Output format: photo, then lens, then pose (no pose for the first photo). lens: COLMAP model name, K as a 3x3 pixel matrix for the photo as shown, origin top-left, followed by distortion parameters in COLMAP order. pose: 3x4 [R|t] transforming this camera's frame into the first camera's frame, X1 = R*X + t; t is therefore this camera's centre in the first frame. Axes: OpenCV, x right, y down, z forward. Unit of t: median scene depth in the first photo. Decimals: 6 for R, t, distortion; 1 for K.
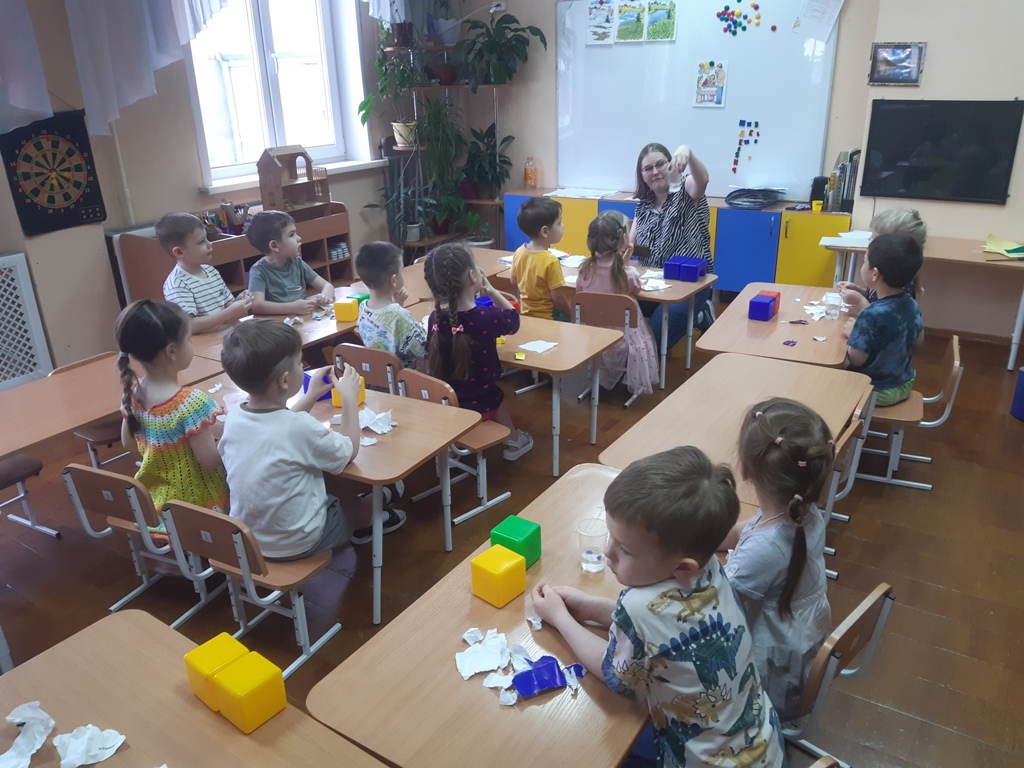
lens RADIAL K [[776.4, 0, 512.6], [0, 776.4, 383.7], [0, 0, 1]] dist [-0.045942, -0.001772]
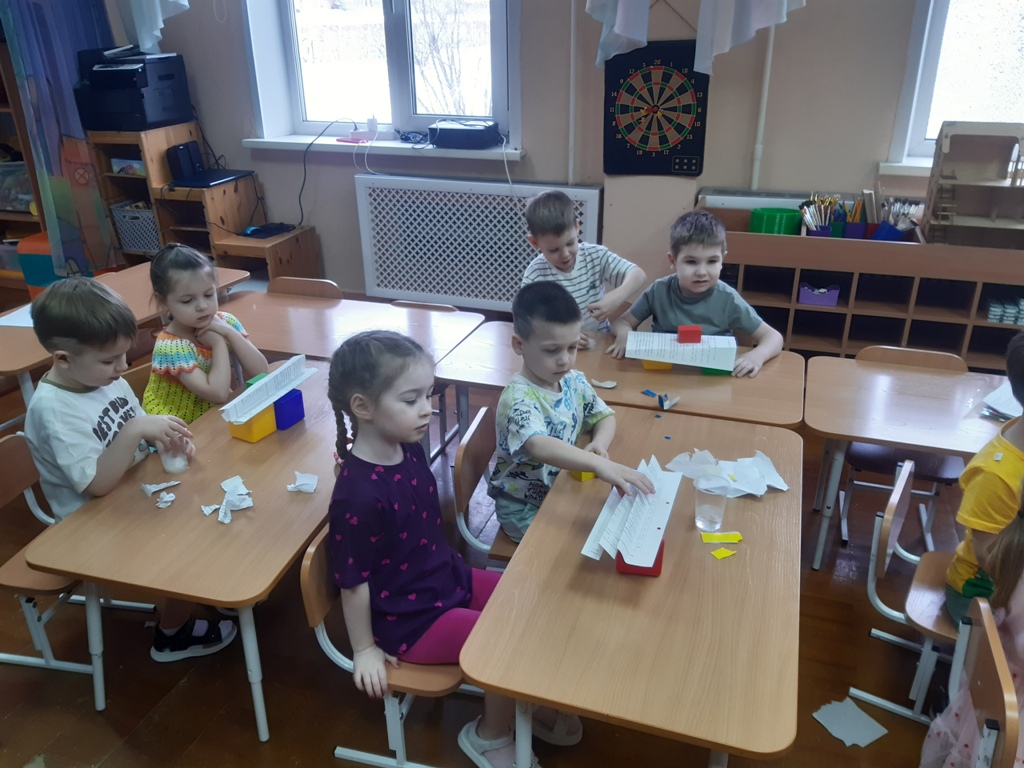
lens RADIAL K [[776.4, 0, 512.4], [0, 776.4, 385.0], [0, 0, 1]] dist [-0.045942, -0.001772]
pose [[0.280490, 0.408226, -0.868722, 0.248159], [-0.359431, 0.883874, 0.299294, -0.202902], [0.890020, 0.228296, 0.394646, 0.573071]]
